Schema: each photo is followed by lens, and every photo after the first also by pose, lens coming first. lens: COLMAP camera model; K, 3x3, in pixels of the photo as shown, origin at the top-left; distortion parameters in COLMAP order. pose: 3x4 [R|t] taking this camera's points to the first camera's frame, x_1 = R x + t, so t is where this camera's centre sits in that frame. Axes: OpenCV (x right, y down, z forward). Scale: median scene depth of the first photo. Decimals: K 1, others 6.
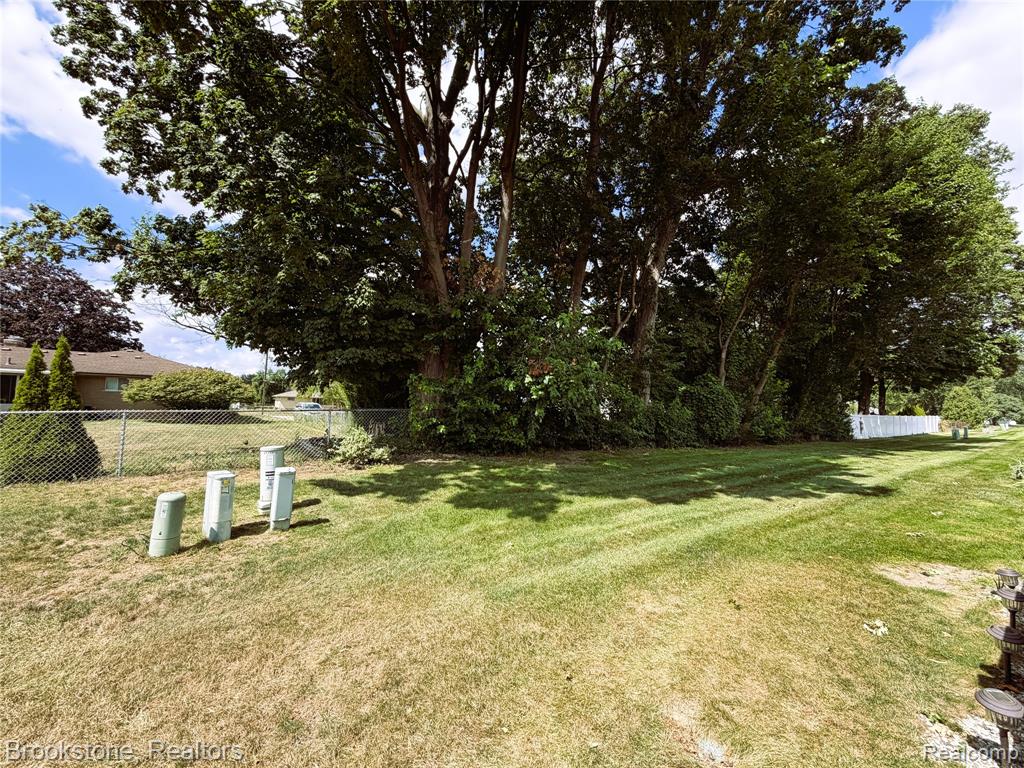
lens RADIAL K [[407.5, 0, 509.9], [0, 407.5, 384.5], [0, 0, 1]] dist [0.004211, 0.000301]
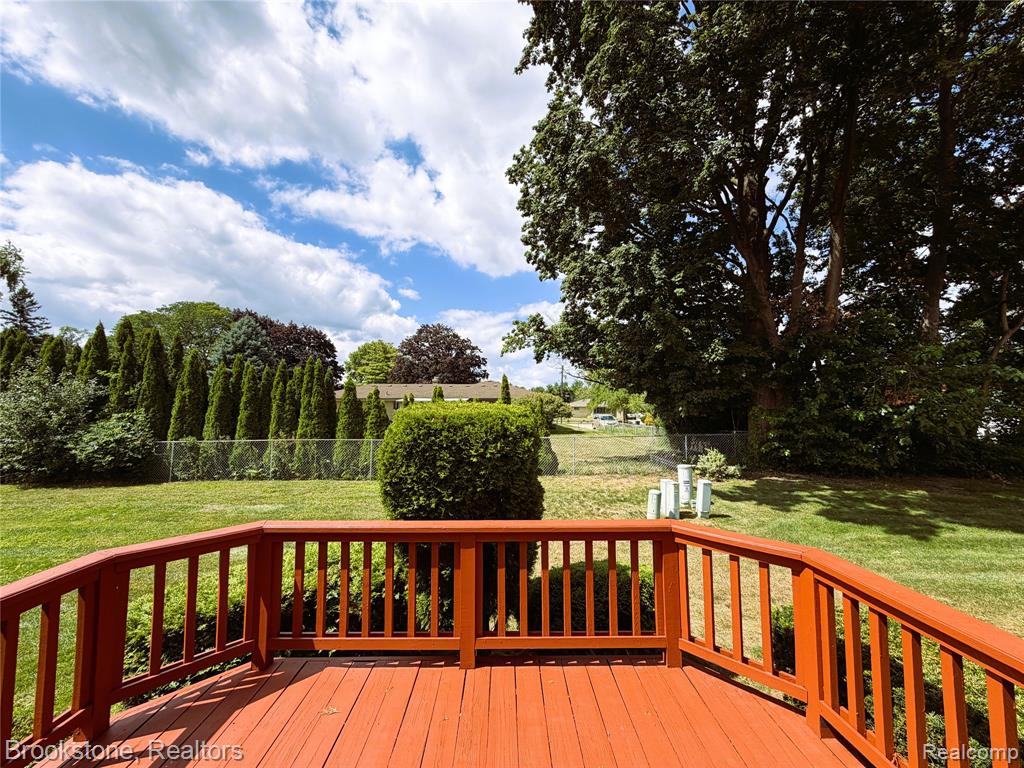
lens RADIAL K [[407.5, 0, 513.2], [0, 407.5, 384.3], [0, 0, 1]] dist [0.004211, 0.000301]
pose [[0.812027, -0.056690, -0.580860, -0.121554], [0.049319, 0.998377, -0.028492, -0.102993], [0.581532, -0.005511, 0.813505, -0.469192]]
